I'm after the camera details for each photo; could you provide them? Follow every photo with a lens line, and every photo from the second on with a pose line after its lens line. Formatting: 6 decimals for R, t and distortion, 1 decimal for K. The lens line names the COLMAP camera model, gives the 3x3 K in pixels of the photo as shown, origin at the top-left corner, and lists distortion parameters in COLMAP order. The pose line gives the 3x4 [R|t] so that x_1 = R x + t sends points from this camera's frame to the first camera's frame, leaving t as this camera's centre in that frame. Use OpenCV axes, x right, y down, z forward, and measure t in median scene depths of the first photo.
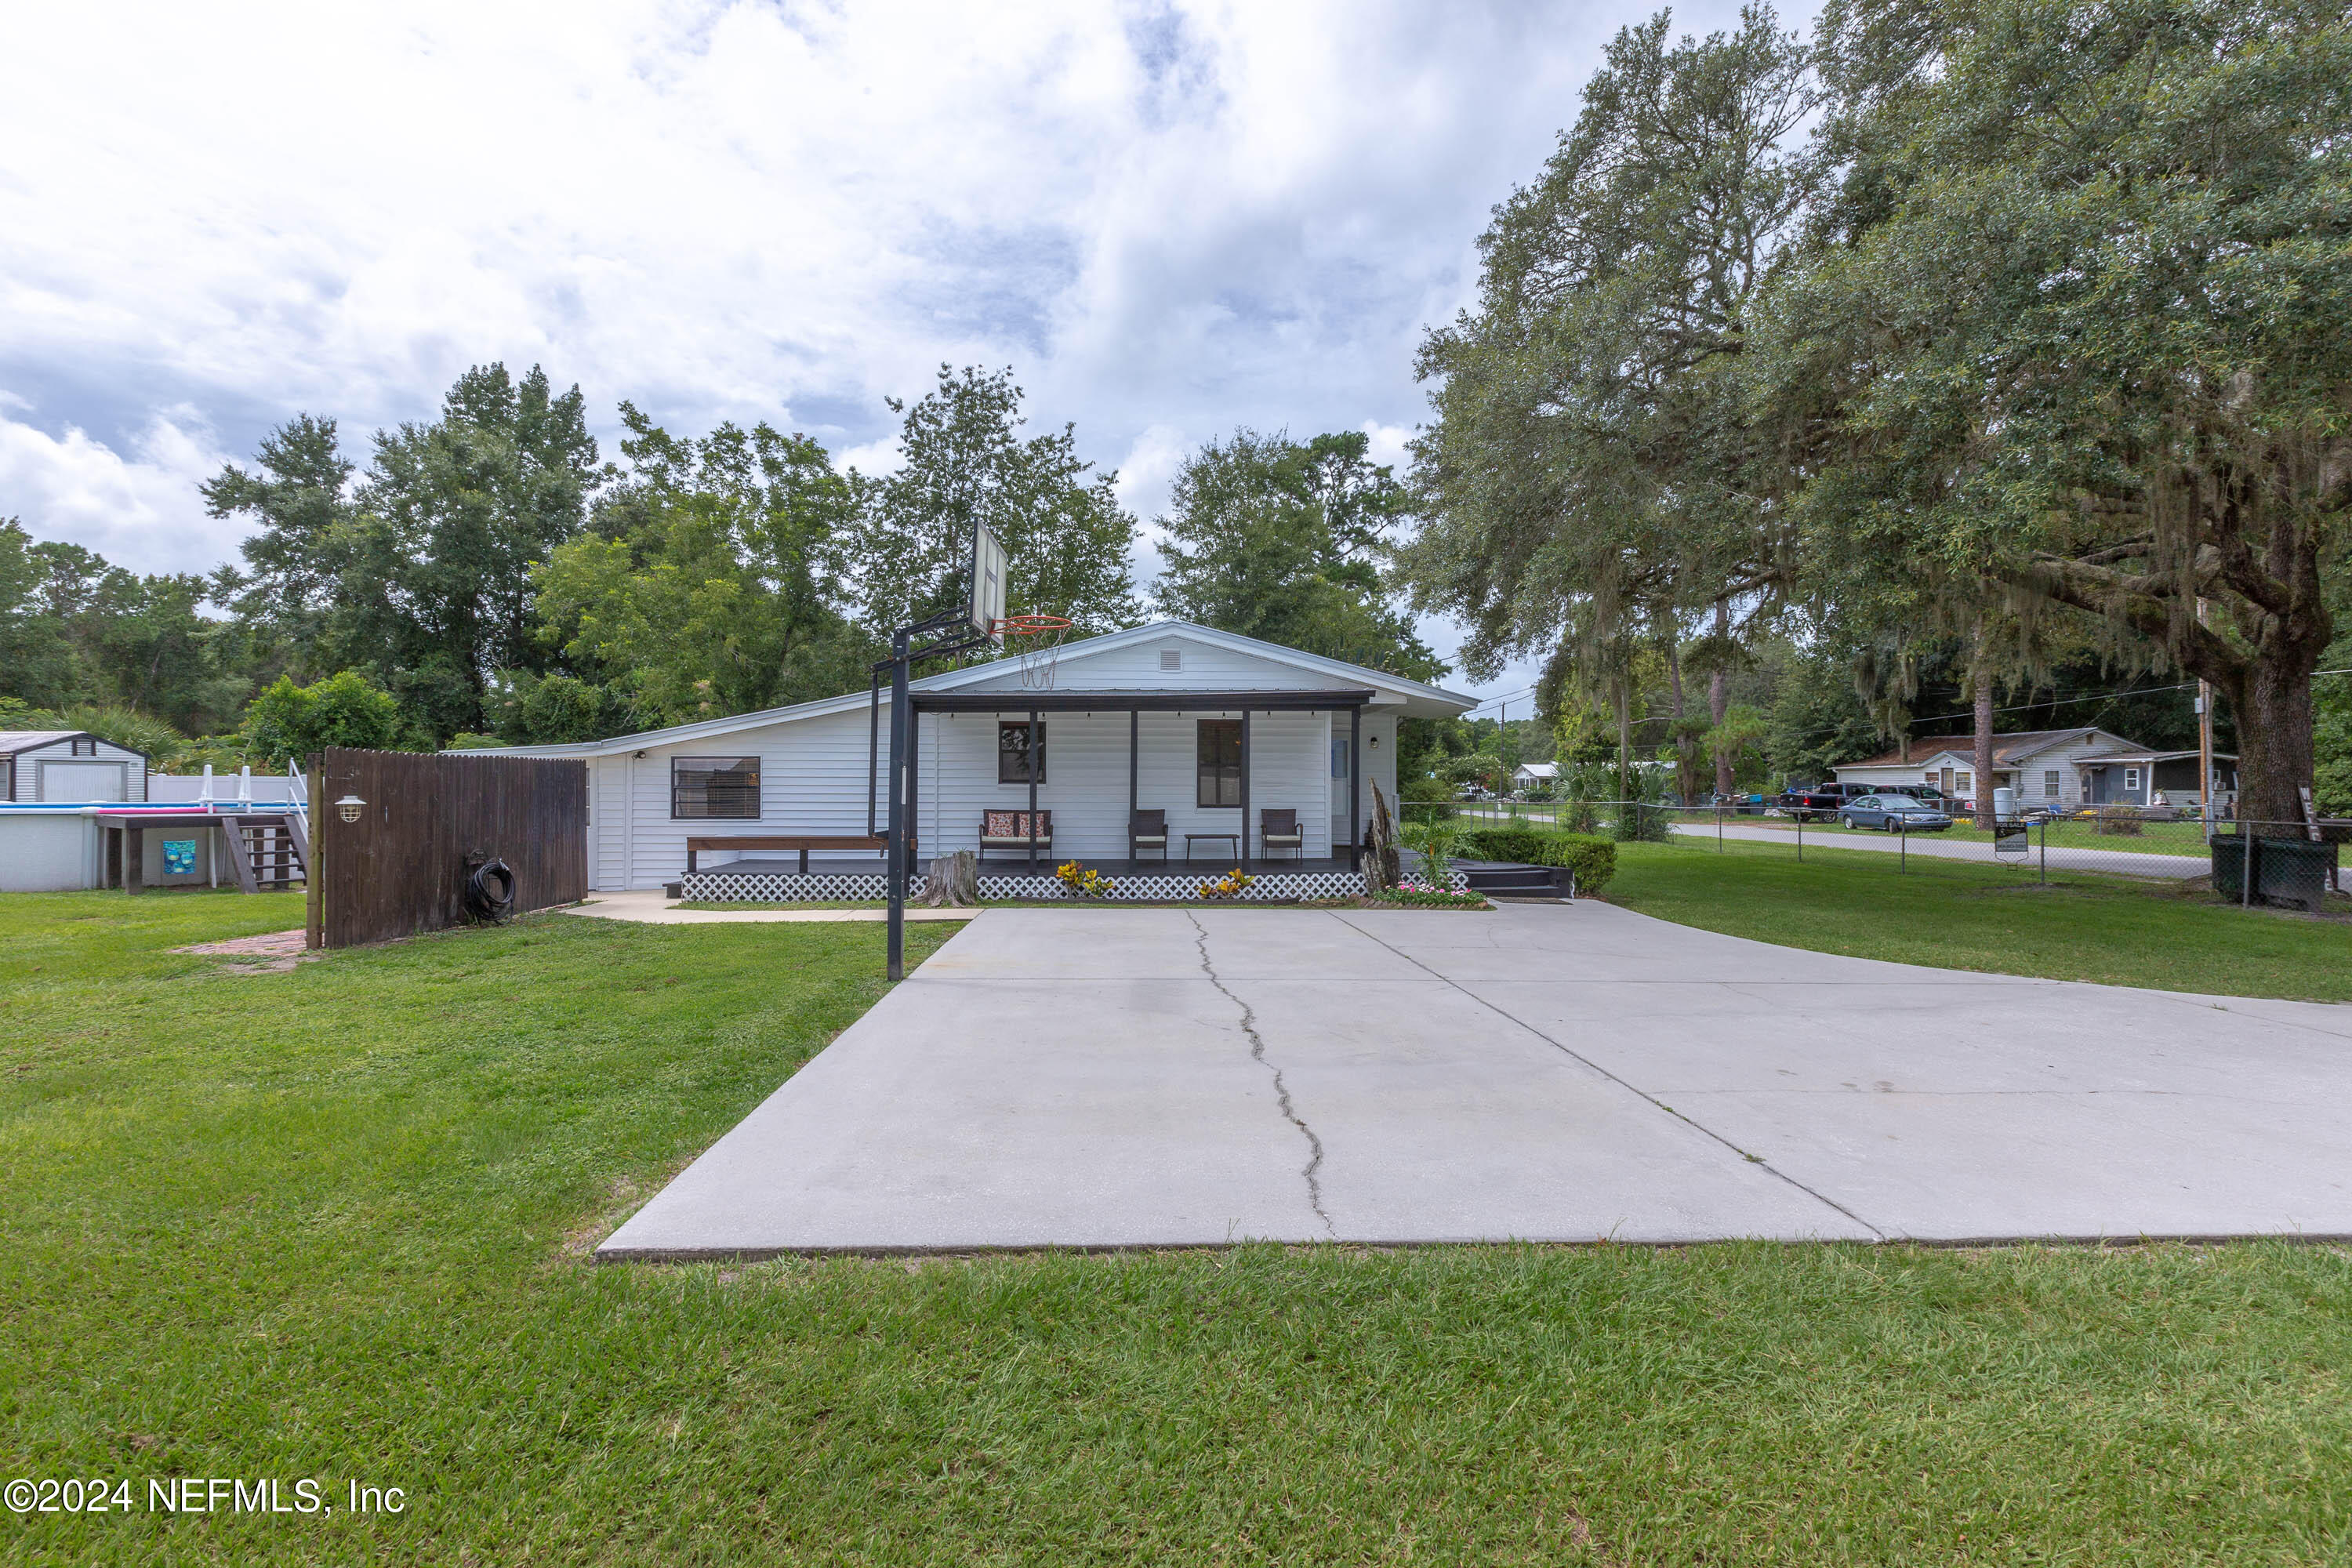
lens RADIAL K [[1063.4, 0, 1176.0], [0, 1063.4, 784.0], [0, 0, 1]] dist [0.017598, -0.000047]
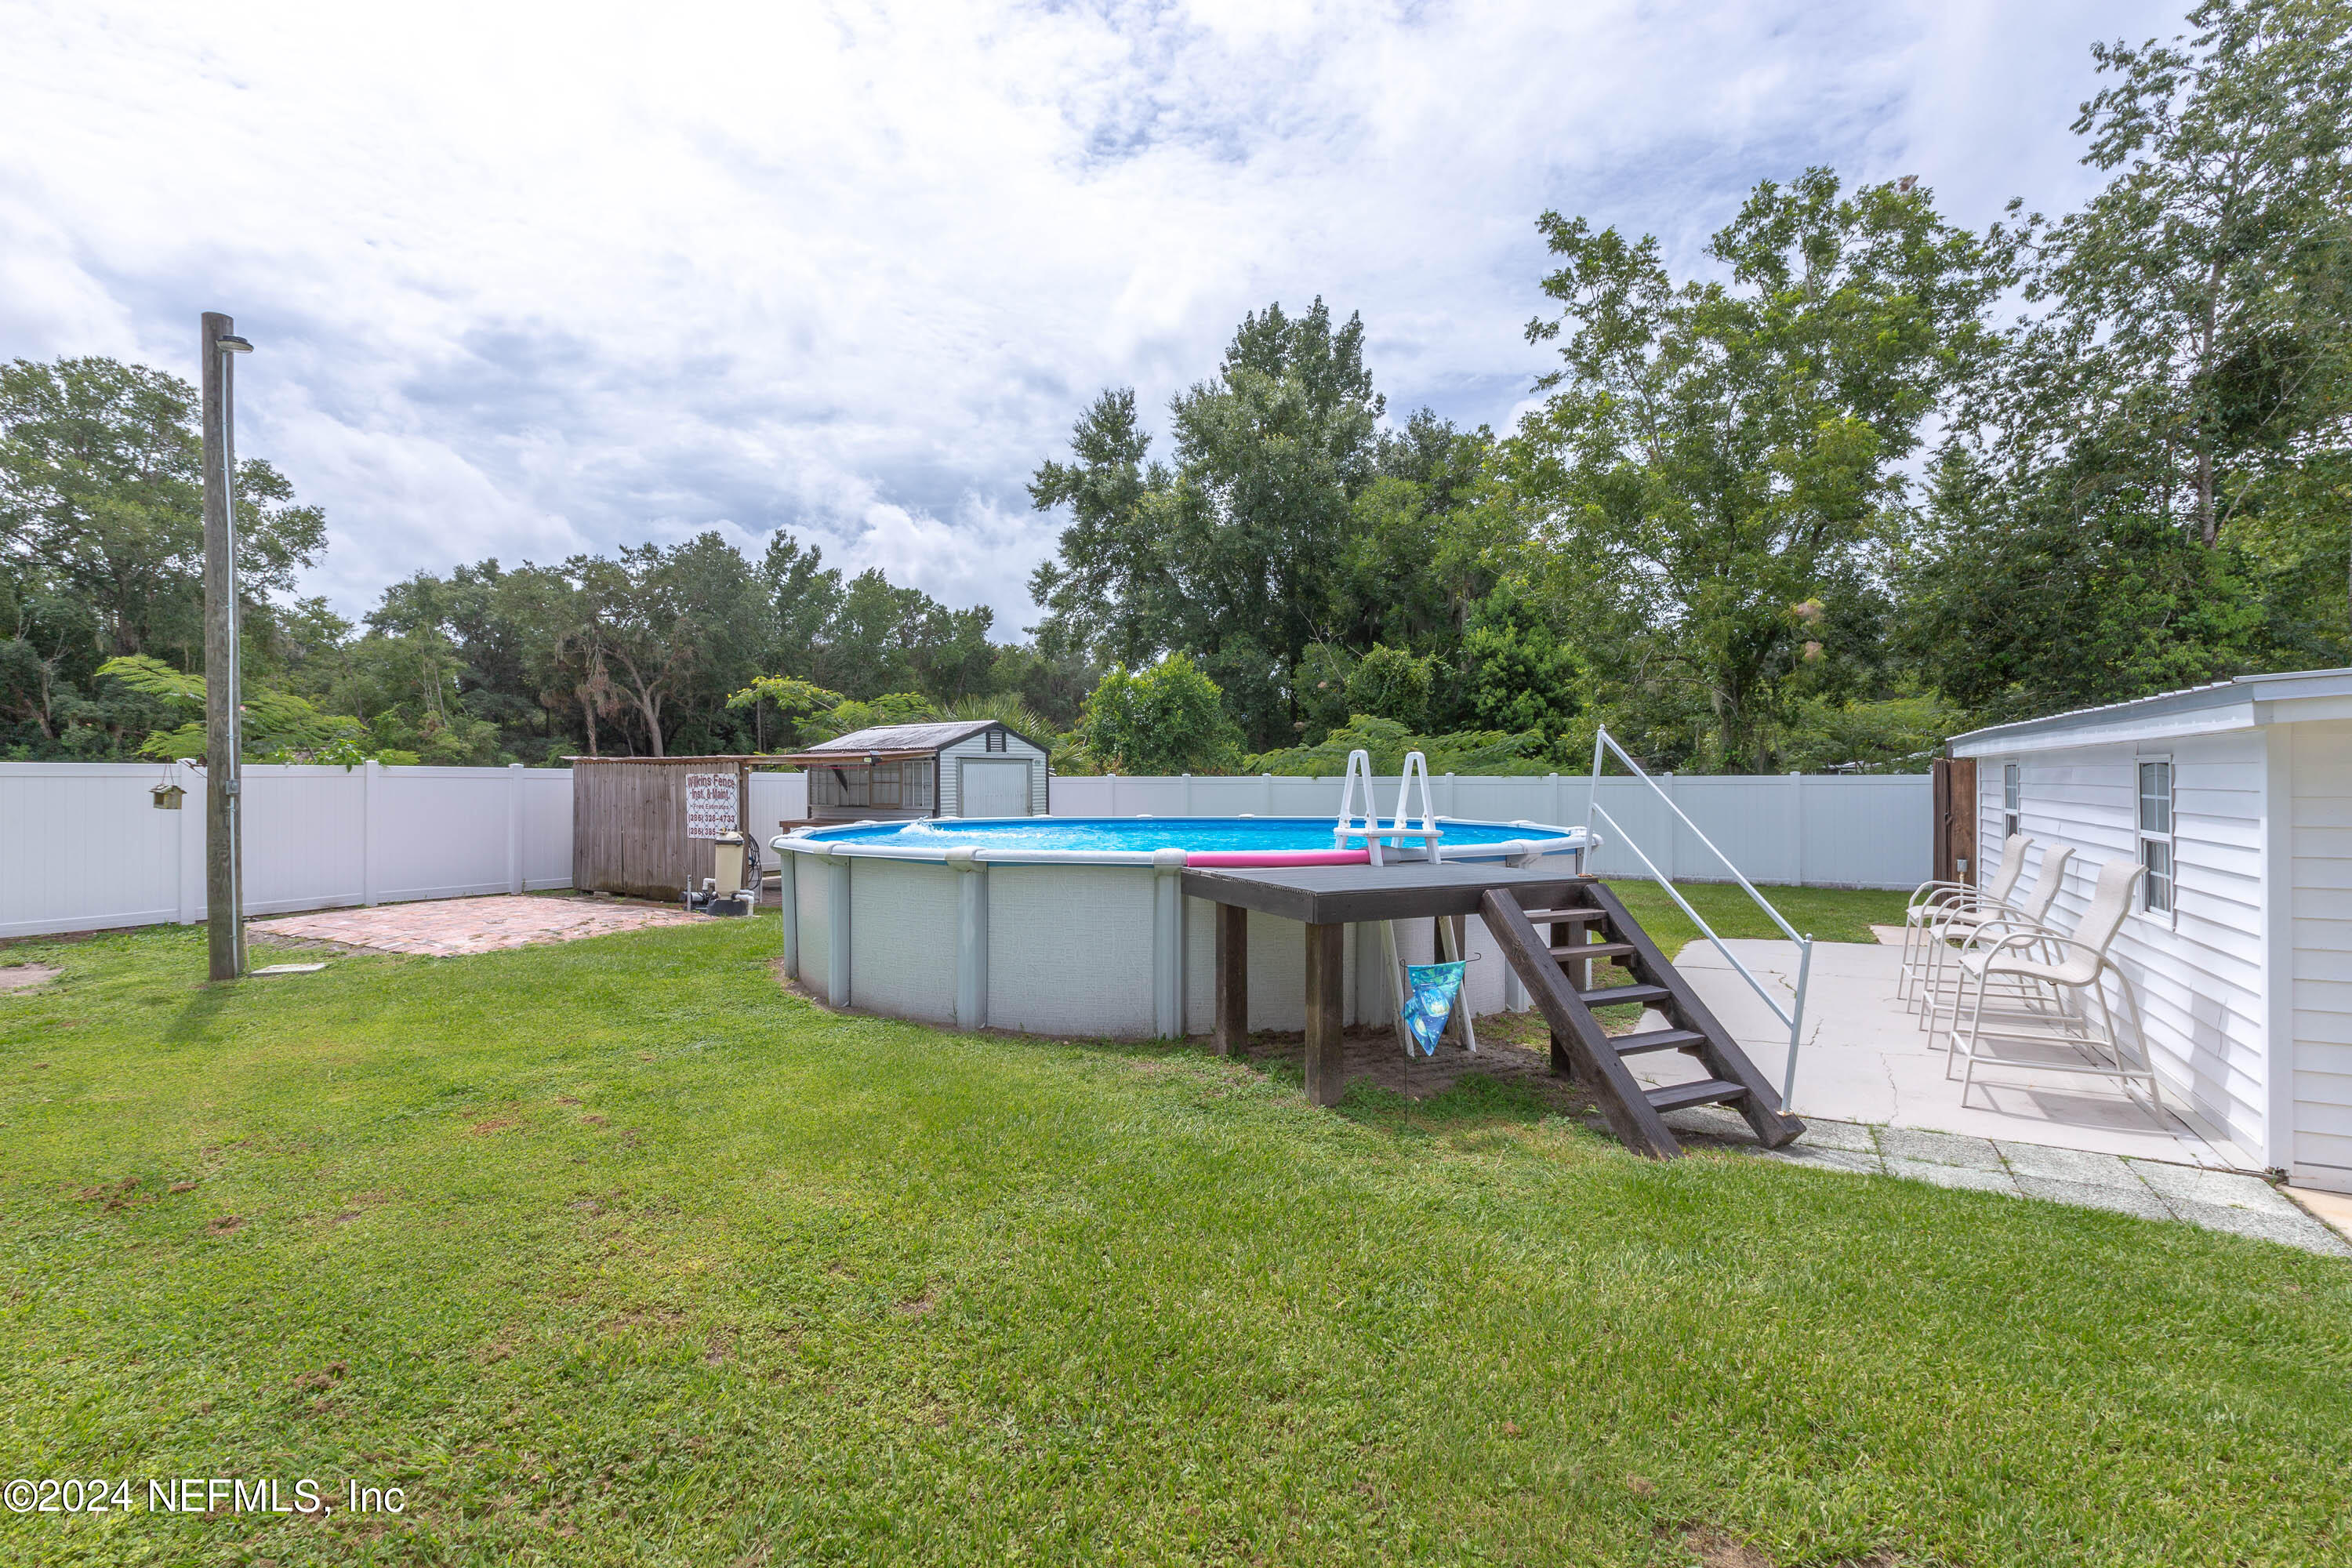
lens RADIAL K [[1063.4, 0, 1176.0], [0, 1063.4, 784.0], [0, 0, 1]] dist [0.017598, -0.000047]
pose [[0.858120, -0.001476, -0.513446, -0.283659], [0.002465, 0.999996, 0.001244, -0.002107], [0.513443, -0.002333, 0.858121, 0.231313]]
